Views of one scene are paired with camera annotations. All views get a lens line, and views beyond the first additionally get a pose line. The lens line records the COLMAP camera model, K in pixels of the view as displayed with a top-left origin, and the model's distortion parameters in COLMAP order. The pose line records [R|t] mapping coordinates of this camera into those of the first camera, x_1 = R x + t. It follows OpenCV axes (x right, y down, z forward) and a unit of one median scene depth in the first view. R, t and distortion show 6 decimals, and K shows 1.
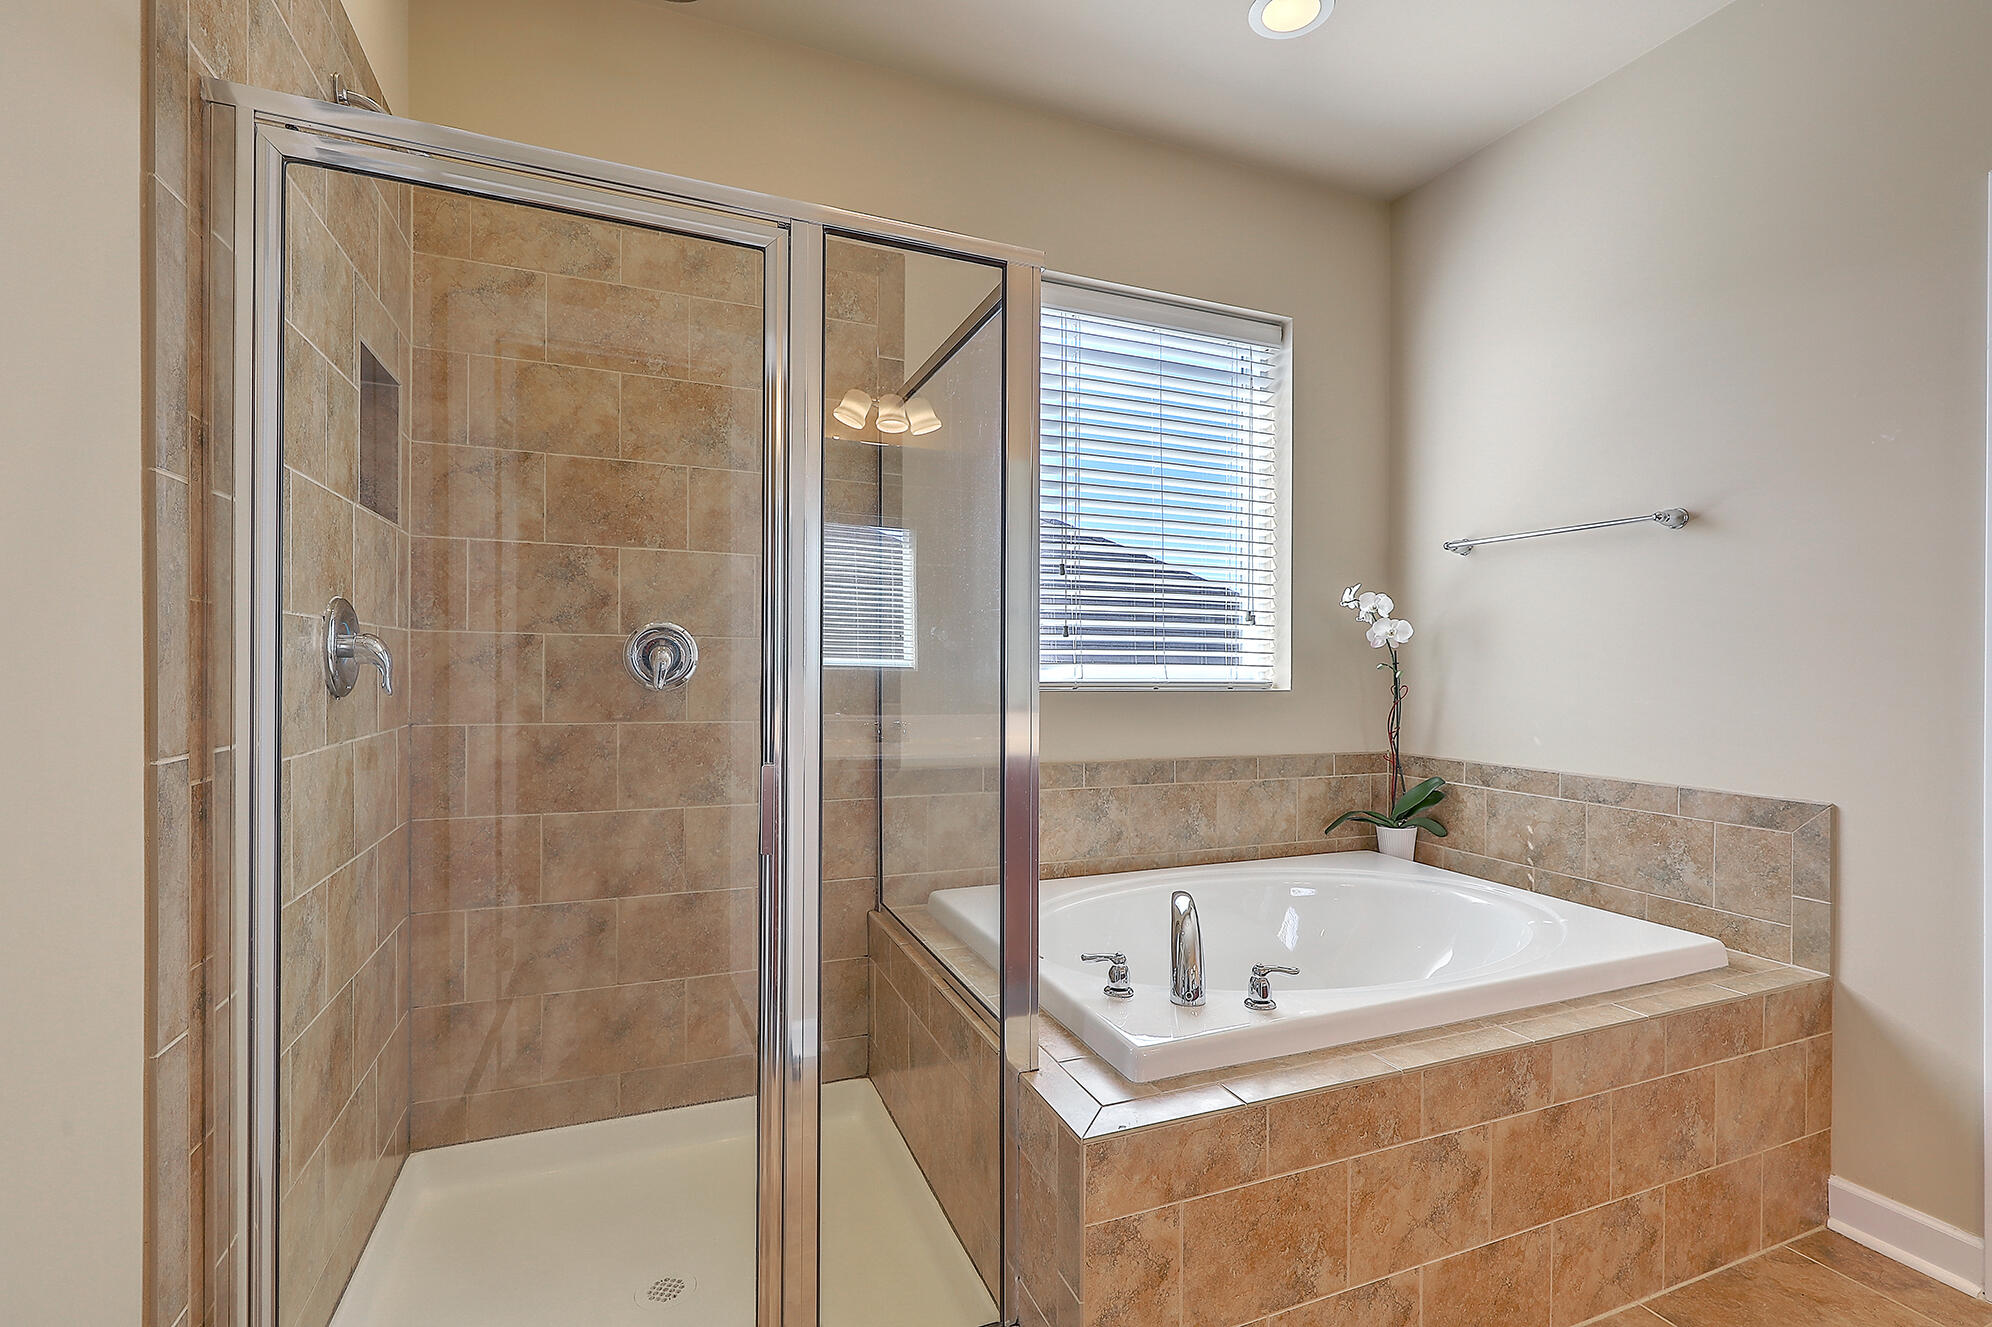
lens RADIAL K [[892.8, 0, 995.3], [0, 892.8, 662.1], [0, 0, 1]] dist [0.003919, 0.000129]
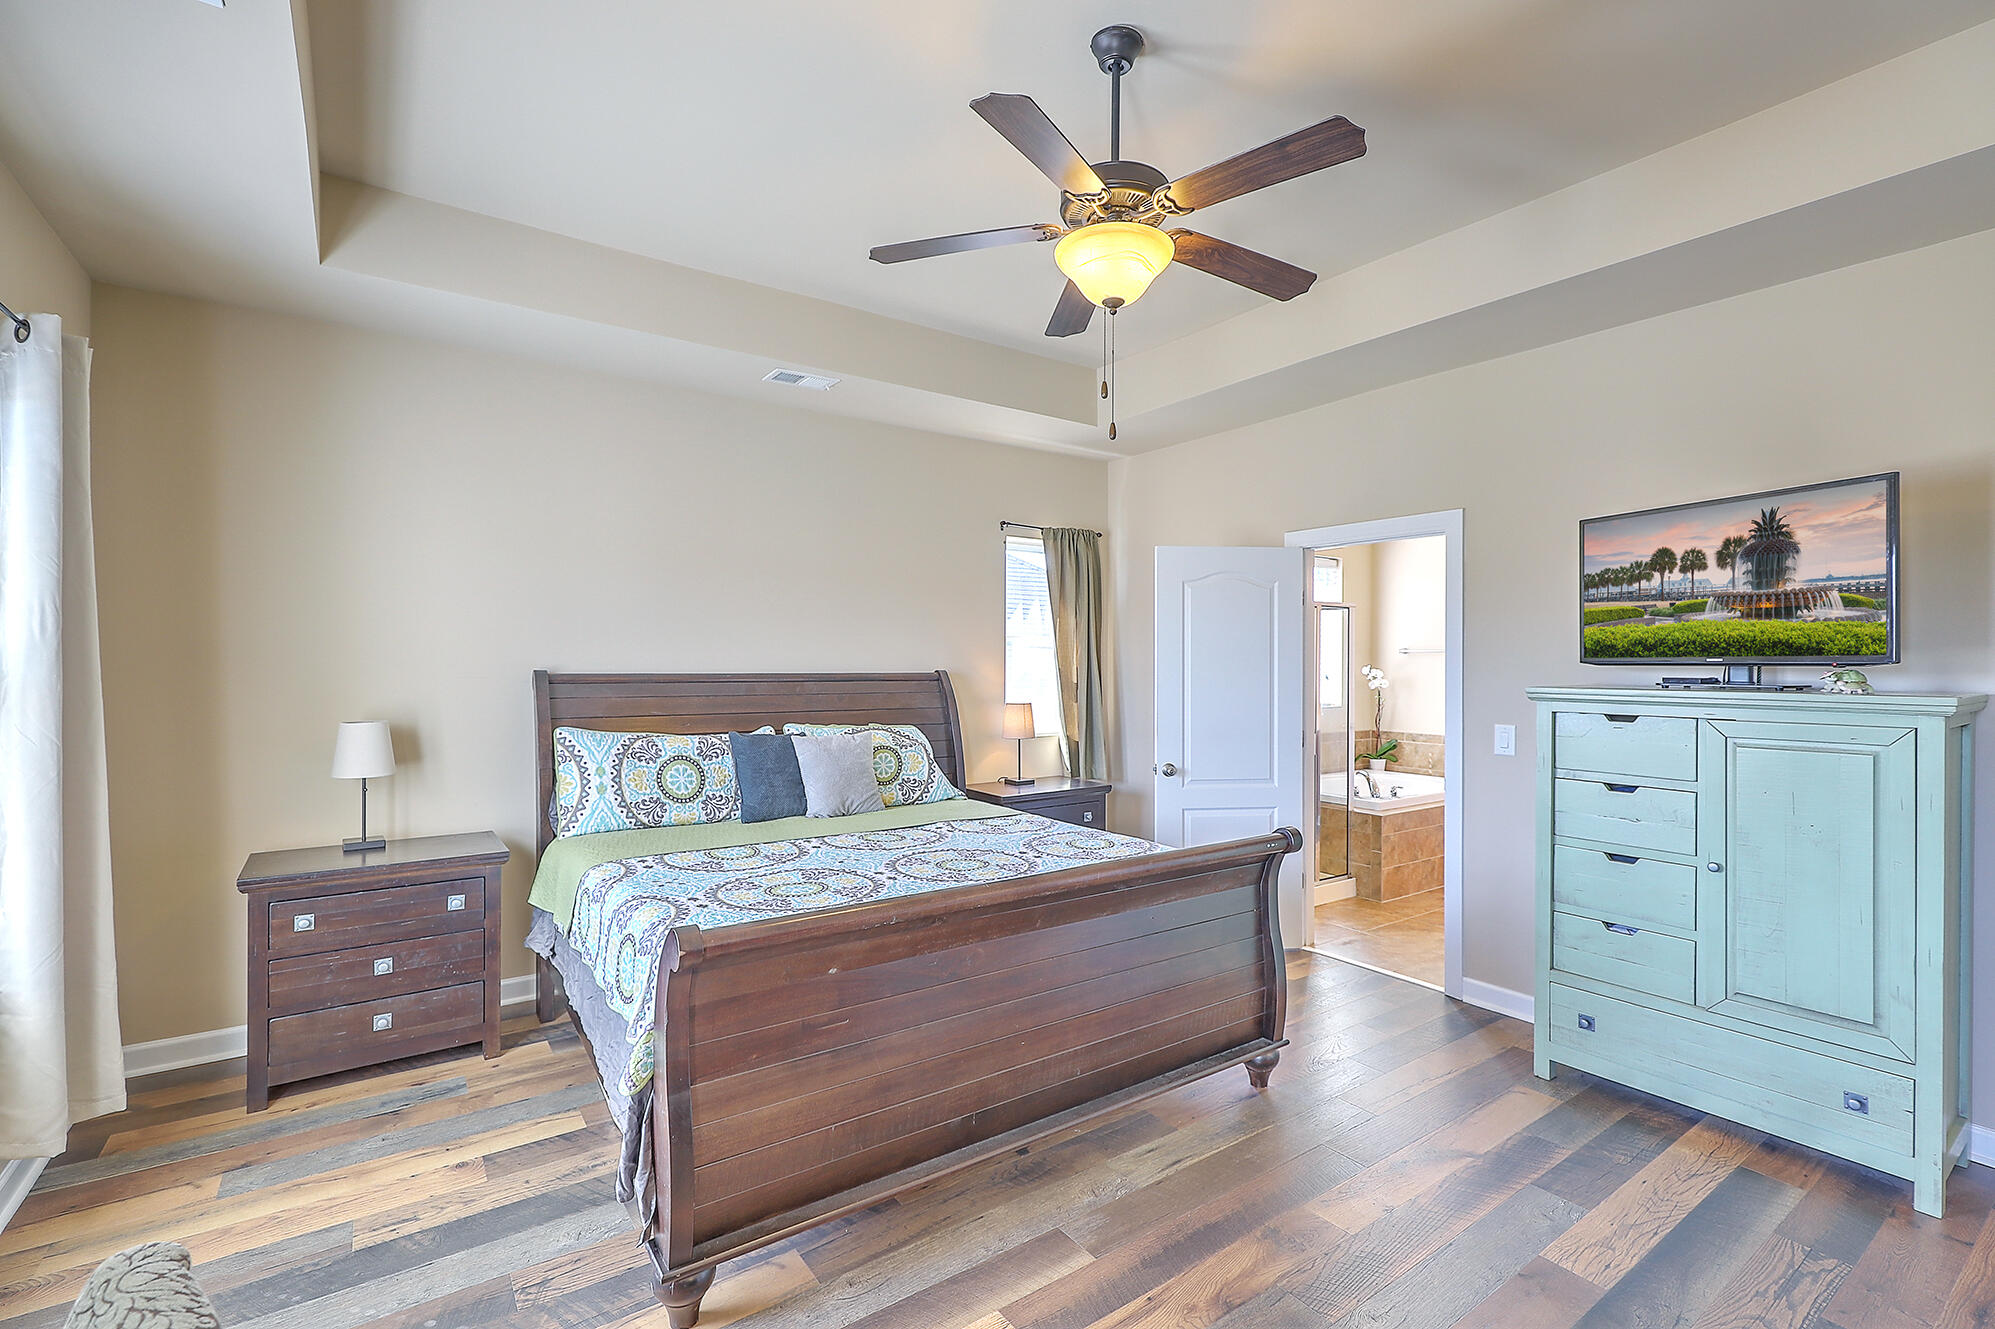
lens RADIAL K [[894.1, 0, 1004.1], [0, 894.1, 666.5], [0, 0, 1]] dist [0.003919, 0.000129]
pose [[0.972994, -0.006164, 0.230748, -1.186356], [0.003857, 0.999938, 0.010449, -0.110938], [-0.230798, -0.009277, 0.972957, -1.241730]]
